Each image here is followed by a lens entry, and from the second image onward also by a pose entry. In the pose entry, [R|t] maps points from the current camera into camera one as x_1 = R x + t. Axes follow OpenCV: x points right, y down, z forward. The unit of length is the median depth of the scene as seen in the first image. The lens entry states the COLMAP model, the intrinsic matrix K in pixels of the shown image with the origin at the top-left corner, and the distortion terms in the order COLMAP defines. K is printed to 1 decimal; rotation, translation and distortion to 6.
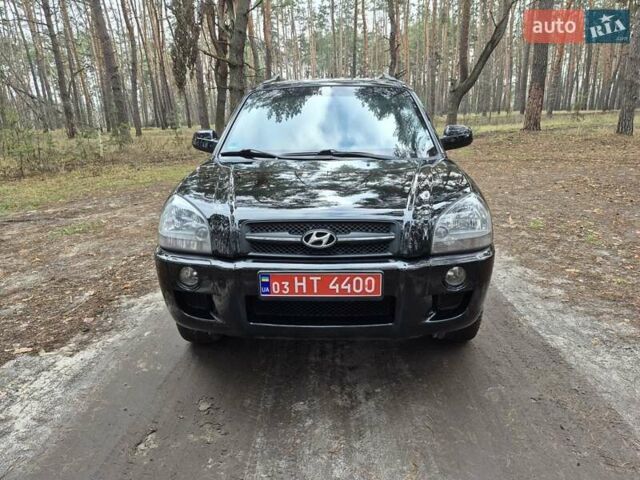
lens RADIAL K [[444.5, 0, 319.7], [0, 444.5, 247.7], [0, 0, 1]] dist [0.023749, -0.003431]
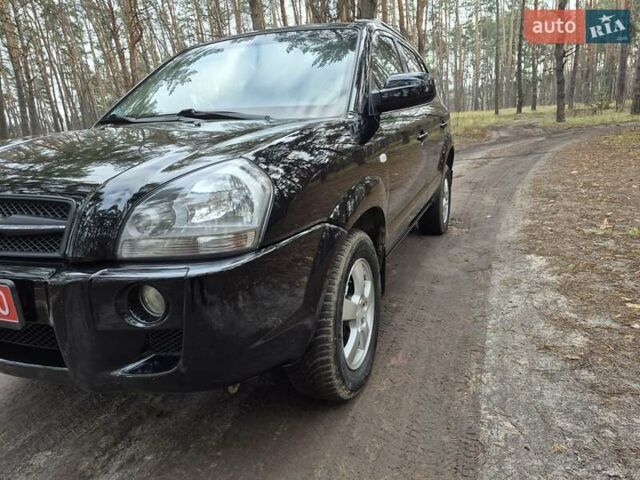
lens RADIAL K [[444.5, 0, 319.7], [0, 444.5, 247.7], [0, 0, 1]] dist [0.023749, -0.003431]
pose [[0.939967, 0.062615, -0.335472, 0.485761], [-0.060430, 0.998028, 0.016957, -0.018307], [0.335872, 0.004333, 0.941898, 0.379404]]
